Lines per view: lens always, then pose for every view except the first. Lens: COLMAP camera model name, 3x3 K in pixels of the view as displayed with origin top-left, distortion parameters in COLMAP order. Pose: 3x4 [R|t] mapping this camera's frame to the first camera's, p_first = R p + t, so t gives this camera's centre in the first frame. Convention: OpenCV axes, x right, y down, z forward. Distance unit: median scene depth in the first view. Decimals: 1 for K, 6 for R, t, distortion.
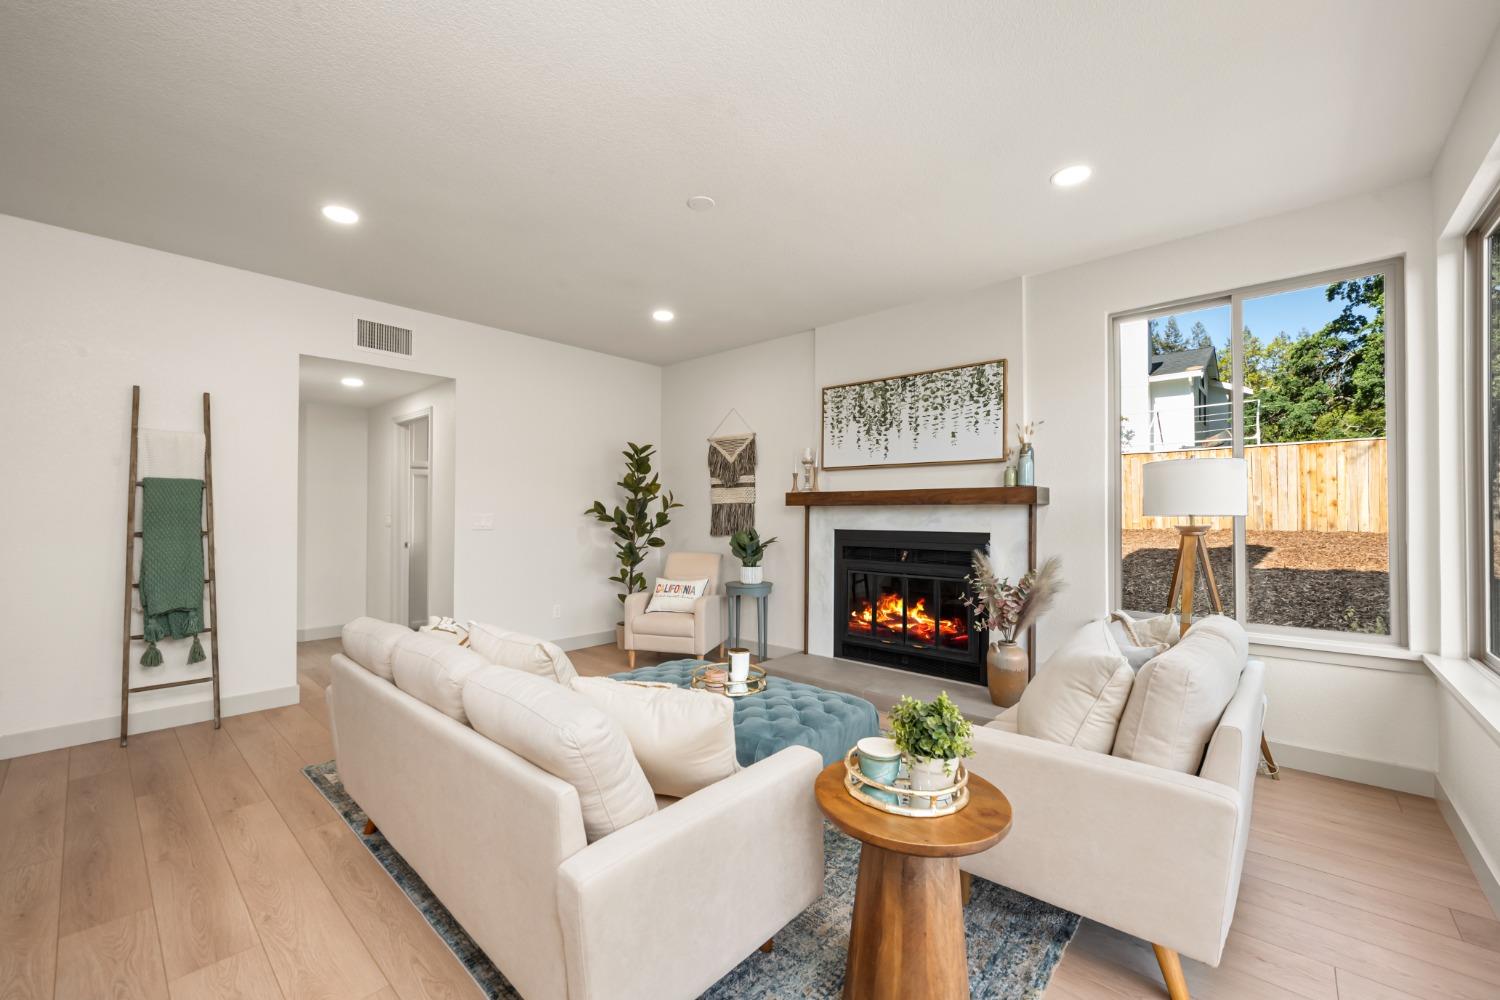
lens RADIAL K [[599.7, 0, 754.7], [0, 599.7, 506.1], [0, 0, 1]] dist [0.000914, 0.000482]
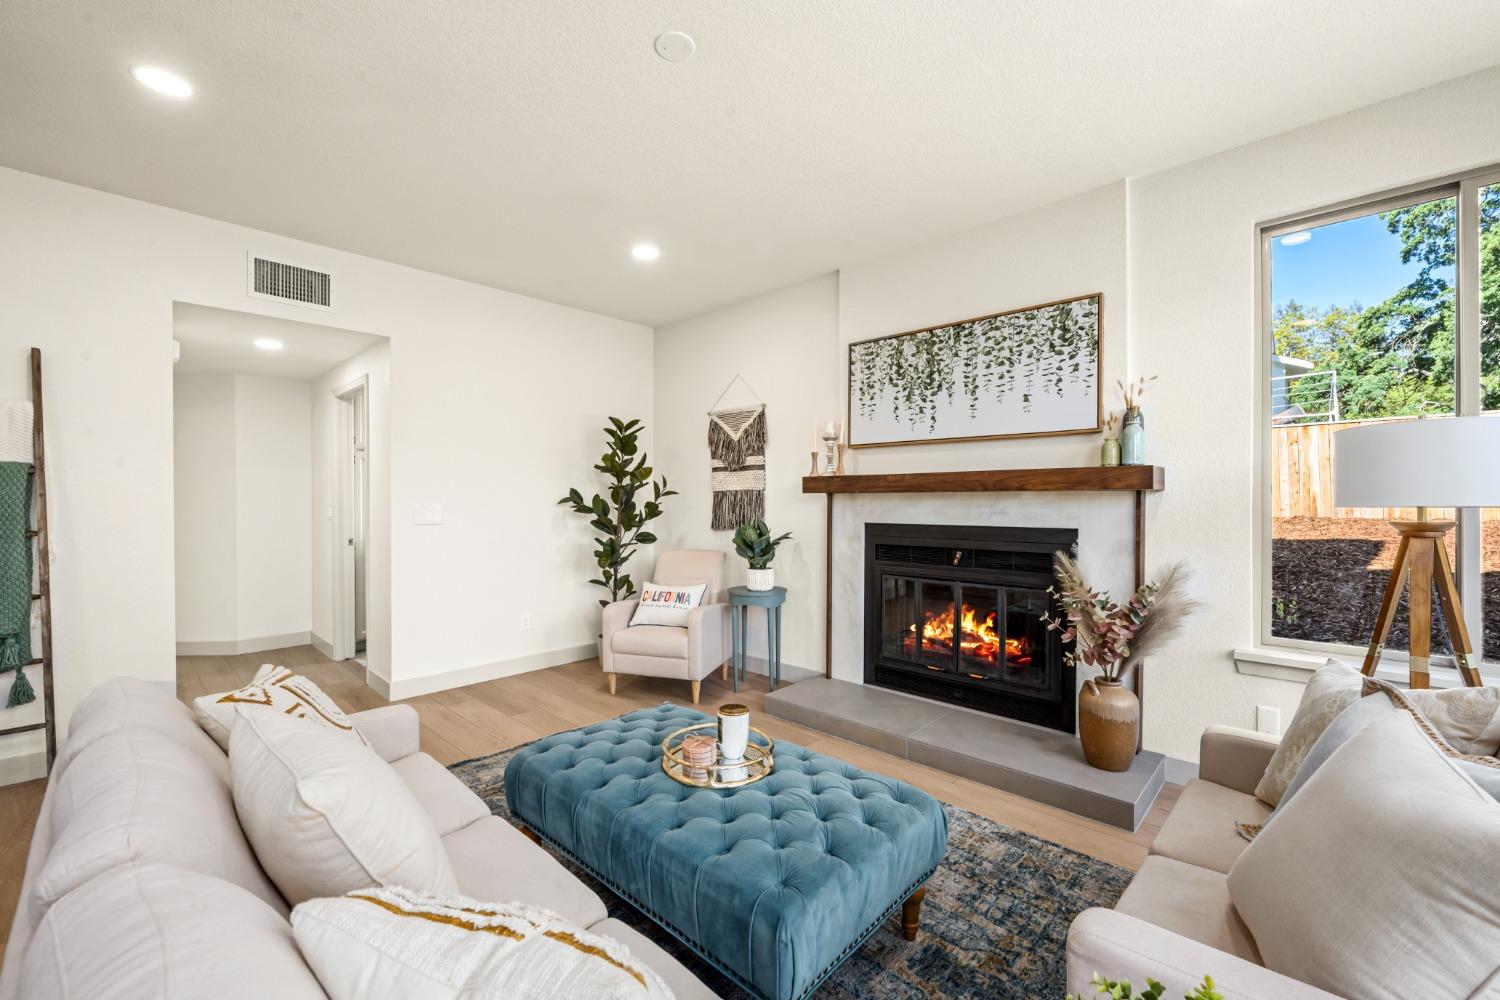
lens RADIAL K [[627.0, 0, 743.9], [0, 627.0, 499.9], [0, 0, 1]] dist [-0.000627, 0.000025]
pose [[0.999085, -0.003577, -0.042614, 0.009605], [0.004073, 0.999925, 0.011577, -0.001866], [0.042569, -0.011740, 0.999025, 0.174959]]
